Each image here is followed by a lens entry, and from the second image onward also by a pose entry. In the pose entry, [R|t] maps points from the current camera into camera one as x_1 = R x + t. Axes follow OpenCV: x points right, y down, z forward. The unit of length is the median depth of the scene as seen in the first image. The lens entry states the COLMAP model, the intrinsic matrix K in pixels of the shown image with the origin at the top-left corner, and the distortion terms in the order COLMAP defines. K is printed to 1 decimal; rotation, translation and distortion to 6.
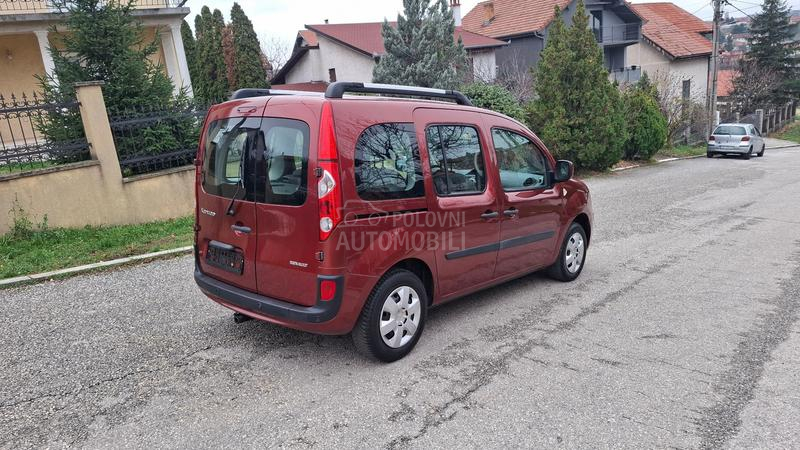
lens RADIAL K [[550.8, 0, 400.0], [0, 550.8, 225.0], [0, 0, 1]] dist [0.078724, -0.096837]
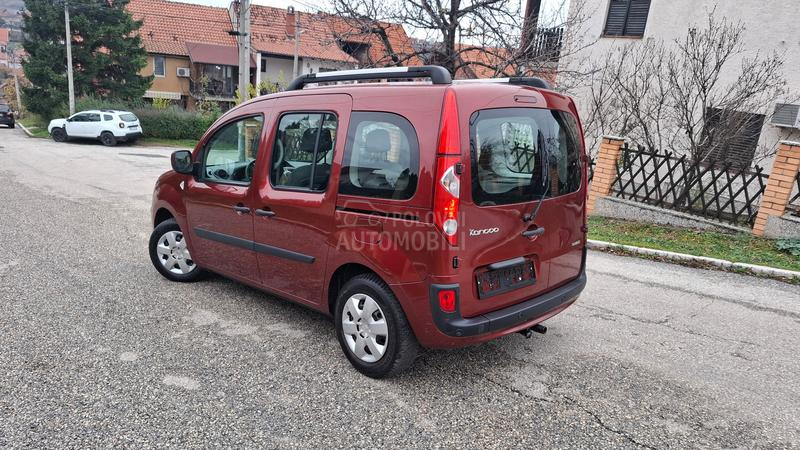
lens RADIAL K [[550.8, 0, 400.0], [0, 550.8, 225.0], [0, 0, 1]] dist [0.078724, -0.096837]
pose [[0.054176, -0.182542, 0.981704, -0.953697], [0.150364, 0.973429, 0.172705, -0.156826], [-0.987145, 0.138257, 0.080184, 0.920406]]
